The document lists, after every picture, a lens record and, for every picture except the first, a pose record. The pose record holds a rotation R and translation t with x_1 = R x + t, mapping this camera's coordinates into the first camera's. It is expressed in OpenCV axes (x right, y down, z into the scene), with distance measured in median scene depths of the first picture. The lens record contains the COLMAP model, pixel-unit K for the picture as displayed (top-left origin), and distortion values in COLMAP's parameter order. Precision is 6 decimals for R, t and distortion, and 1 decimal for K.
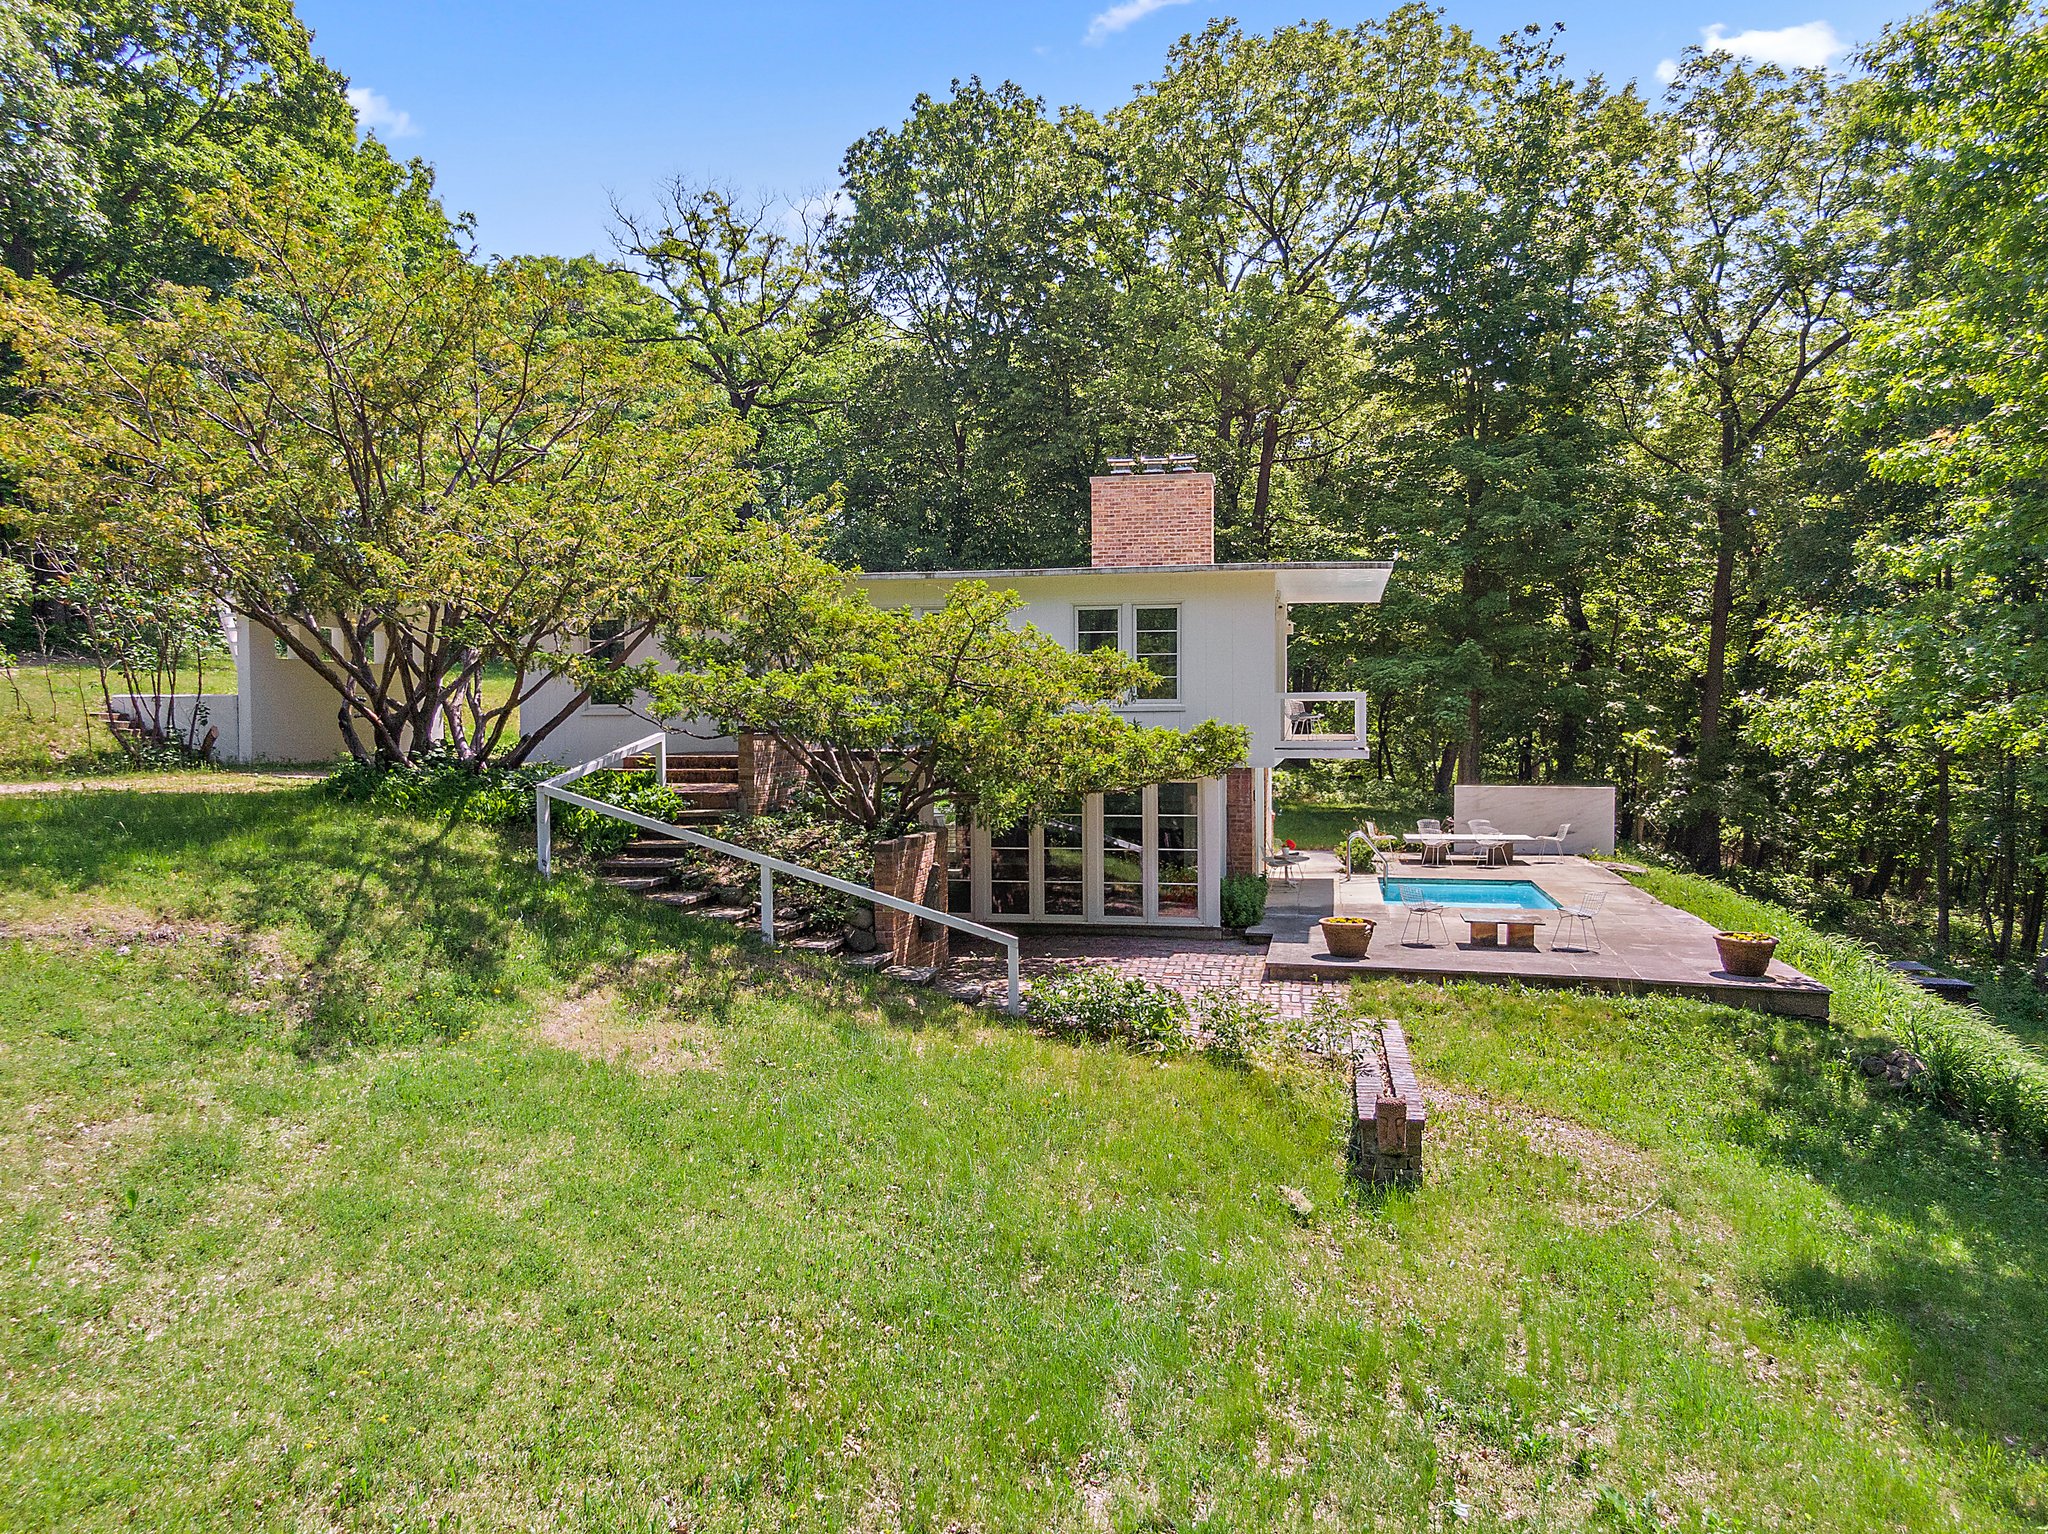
lens RADIAL K [[1550.2, 0, 1026.9], [0, 1550.2, 762.5], [0, 0, 1]] dist [0.057896, -0.100420]
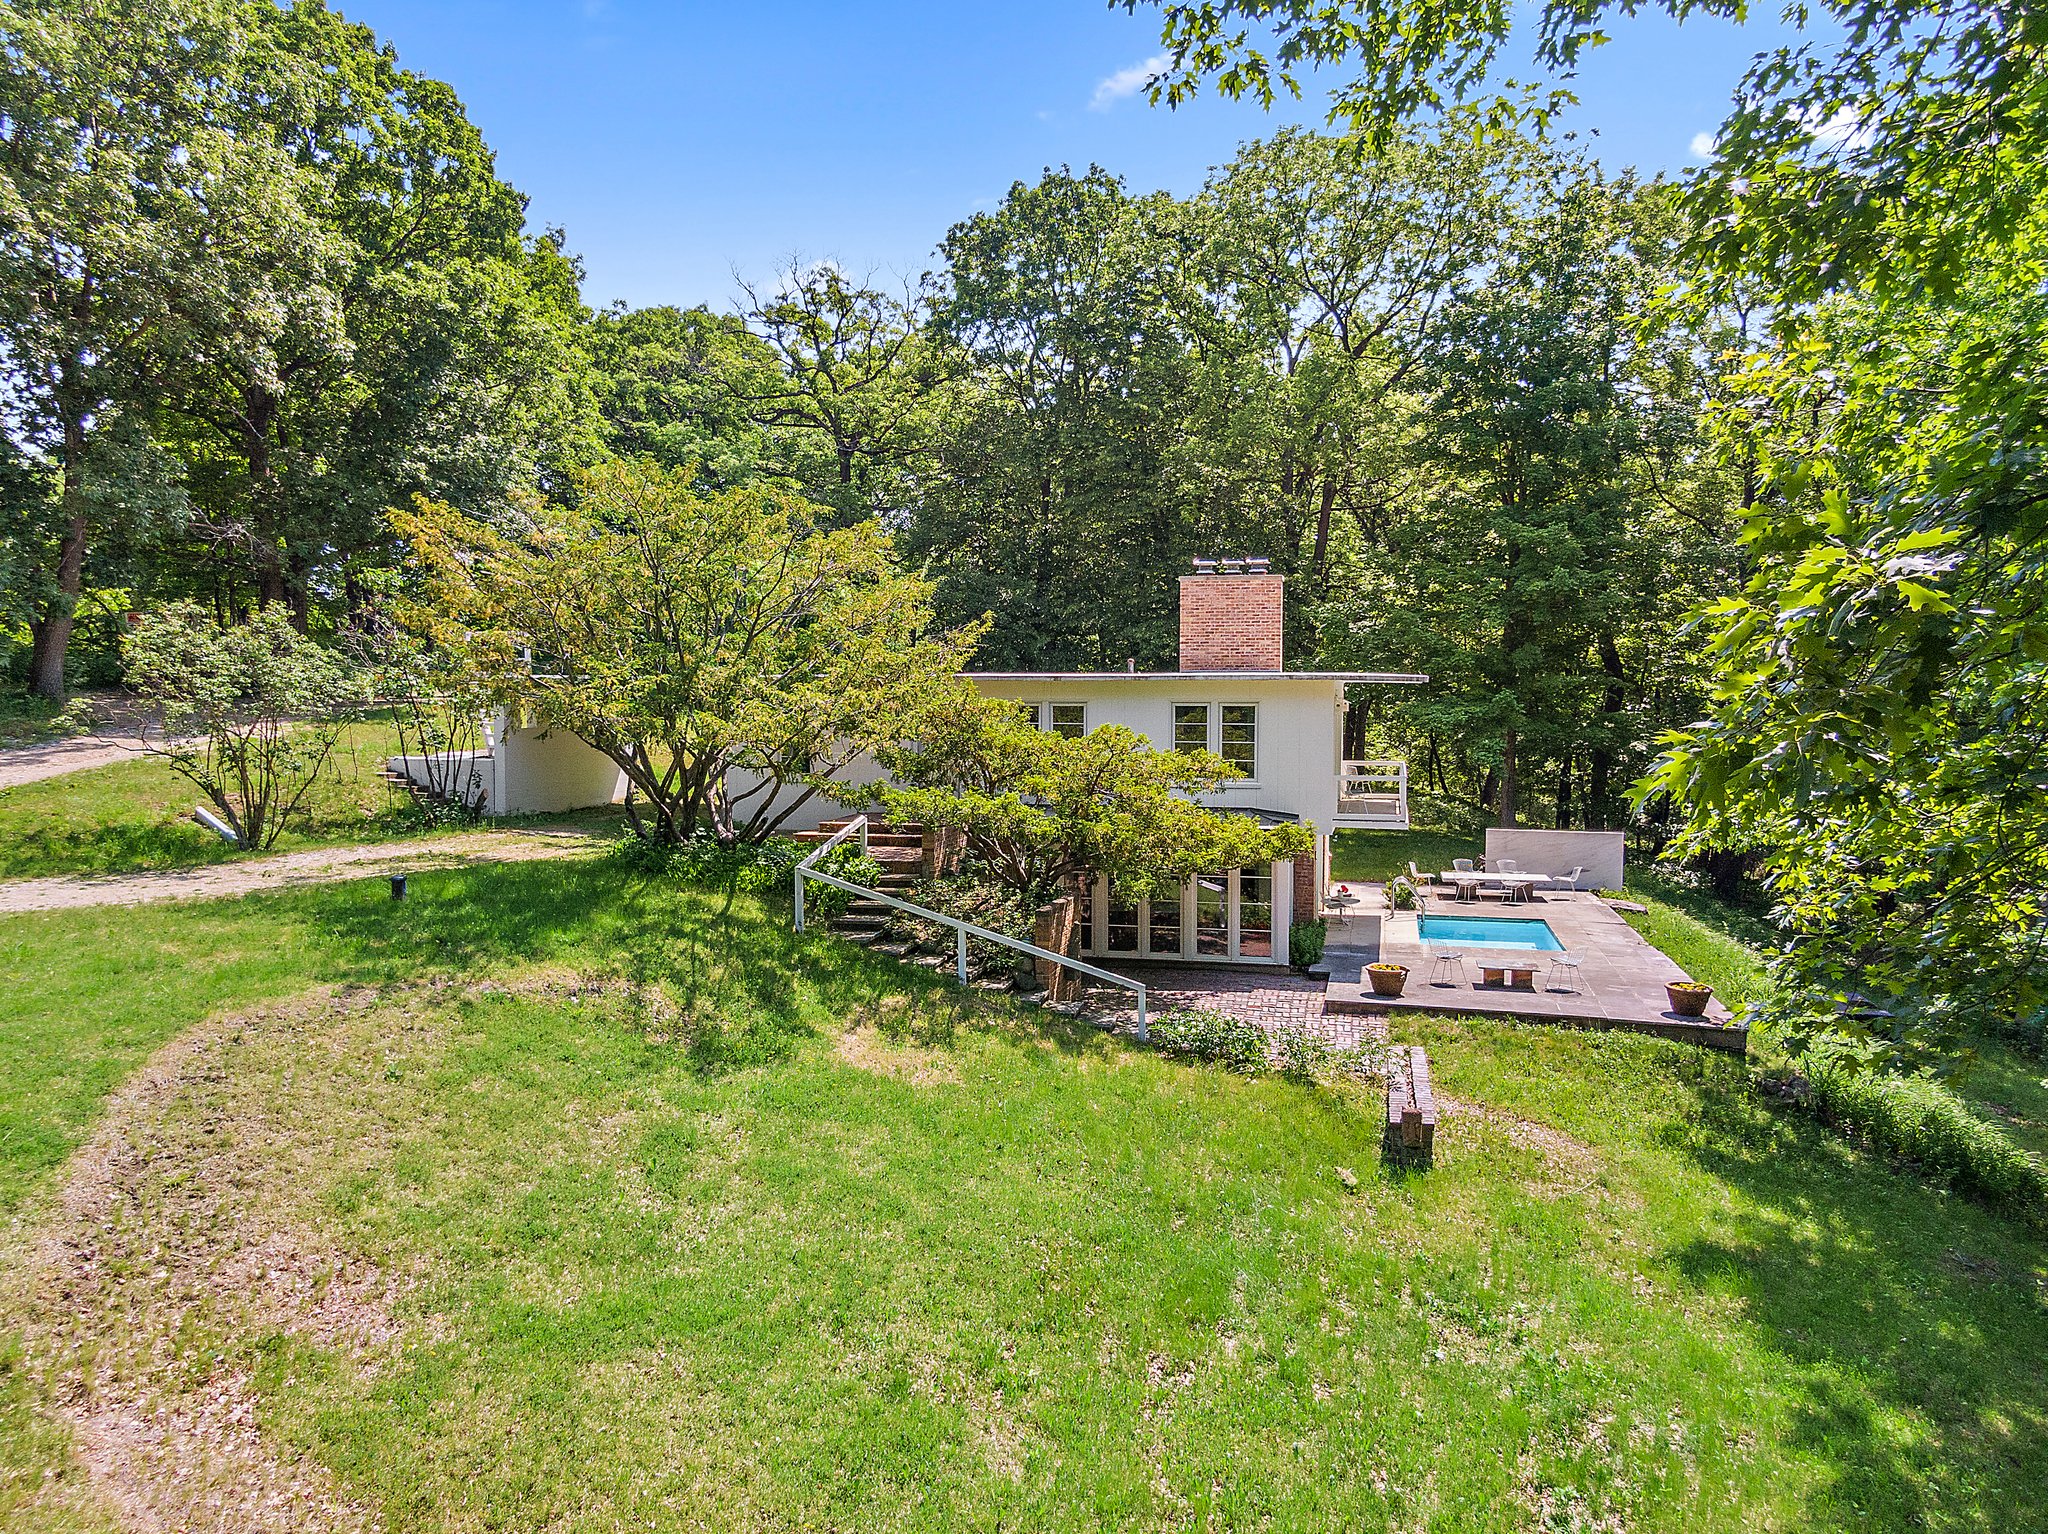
lens RADIAL K [[1550.2, 0, 1026.9], [0, 1550.2, 762.5], [0, 0, 1]] dist [0.057896, -0.100420]
pose [[0.999398, 0.007612, -0.033857, -0.060295], [-0.007133, 0.999873, 0.014250, -0.095480], [0.033961, -0.014000, 0.999325, -0.351173]]
